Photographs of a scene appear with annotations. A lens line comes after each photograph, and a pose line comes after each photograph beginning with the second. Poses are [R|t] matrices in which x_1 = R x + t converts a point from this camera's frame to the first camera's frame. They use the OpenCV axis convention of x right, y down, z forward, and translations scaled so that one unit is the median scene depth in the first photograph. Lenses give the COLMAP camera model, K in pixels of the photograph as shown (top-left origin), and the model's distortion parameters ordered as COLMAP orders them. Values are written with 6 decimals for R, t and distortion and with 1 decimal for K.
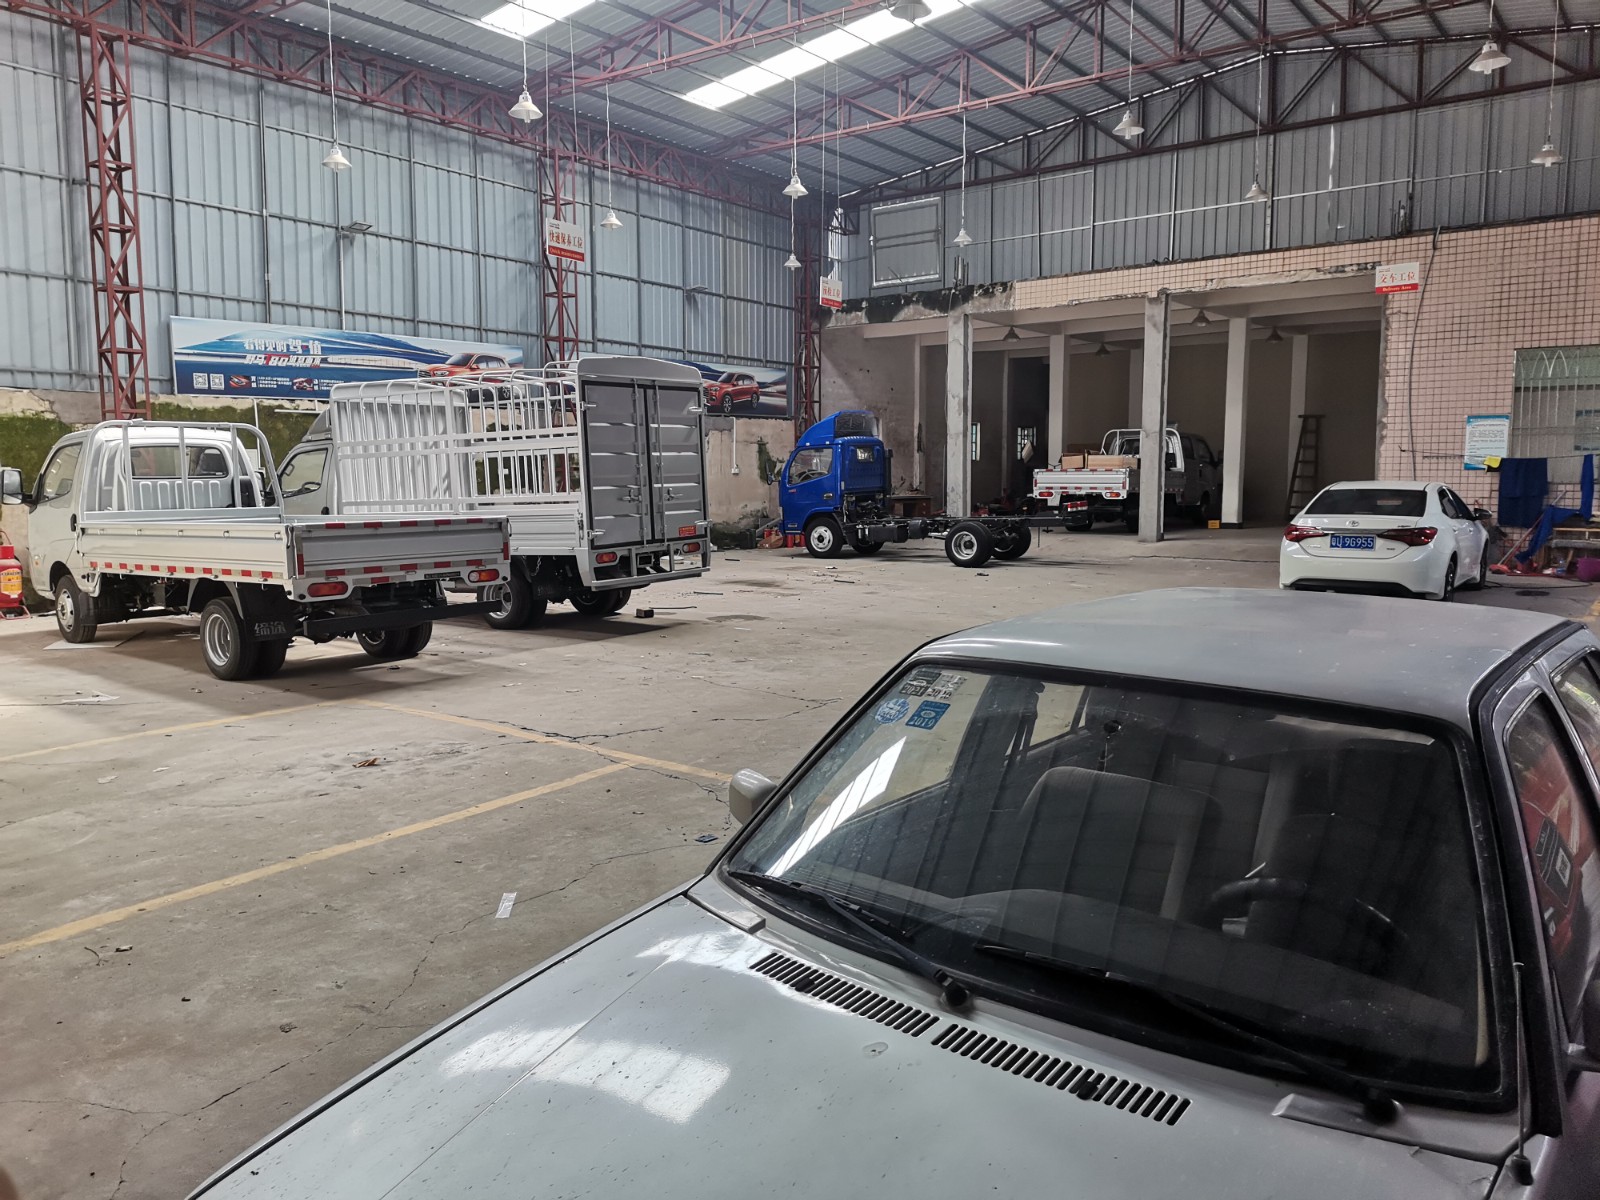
lens RADIAL K [[1180.6, 0, 800.0], [0, 1180.6, 600.0], [0, 0, 1]] dist [0.101787, -0.110736]
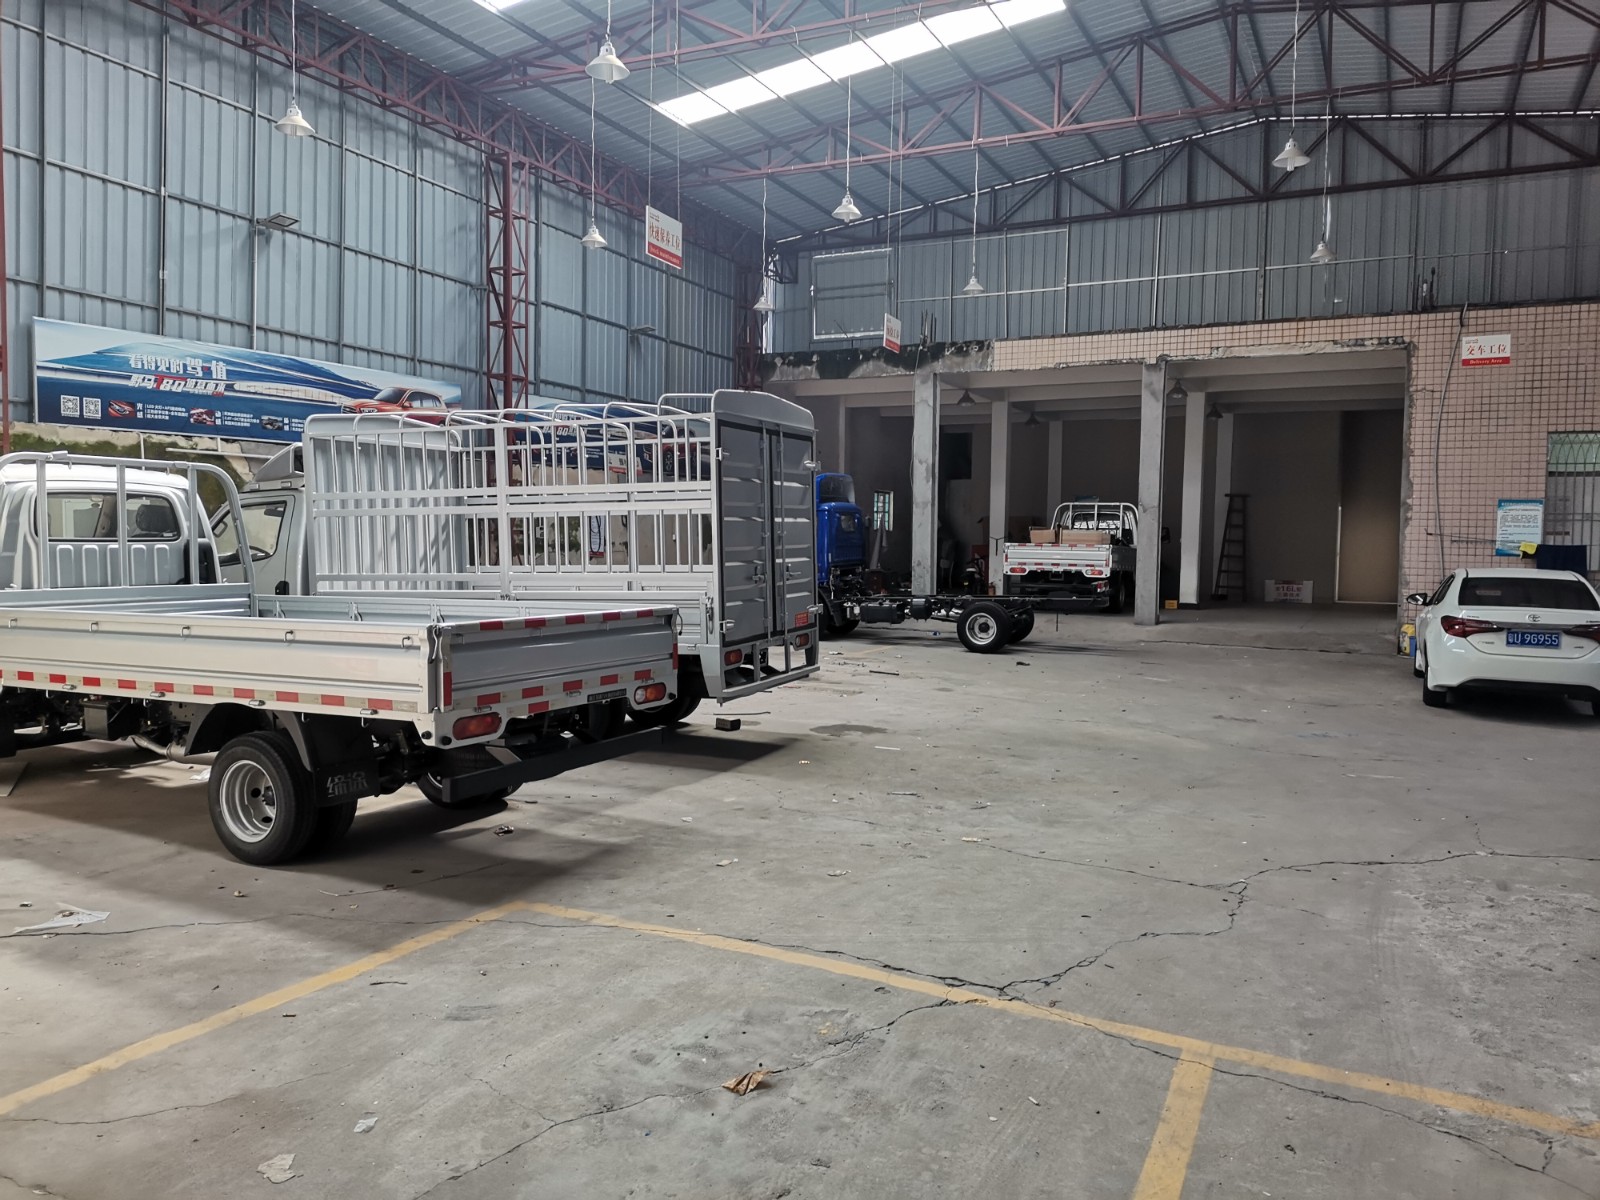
lens RADIAL K [[1180.6, 0, 800.0], [0, 1180.6, 600.0], [0, 0, 1]] dist [0.101787, -0.110736]
pose [[0.982311, 0.011299, 0.186915, -0.165665], [-0.000967, 0.998471, -0.055278, -0.019553], [-0.187254, 0.054120, 0.980820, 0.167530]]
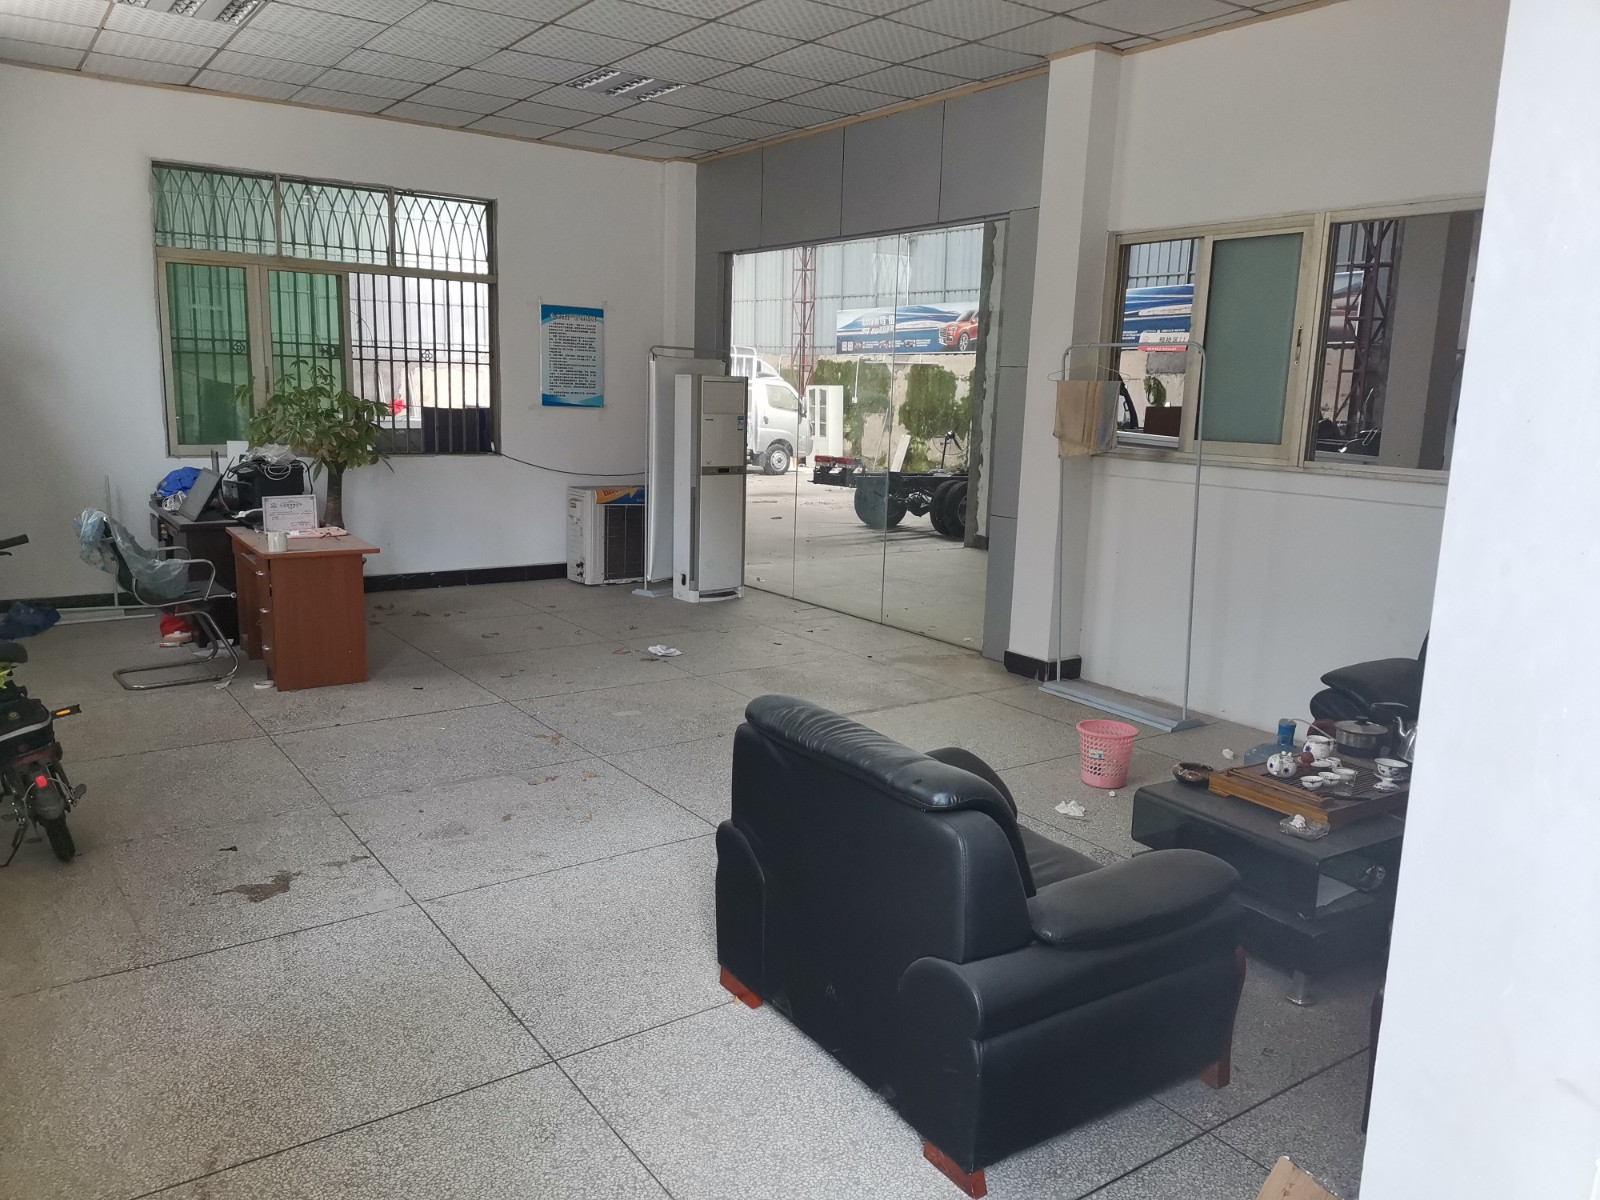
lens RADIAL K [[1180.6, 0, 800.0], [0, 1180.6, 600.0], [0, 0, 1]] dist [0.101787, -0.110736]
pose [[-0.295128, 0.172020, -0.939845, 1.035139], [-0.134873, 0.966309, 0.219217, -0.165374], [0.945890, 0.191456, -0.261984, 1.241344]]
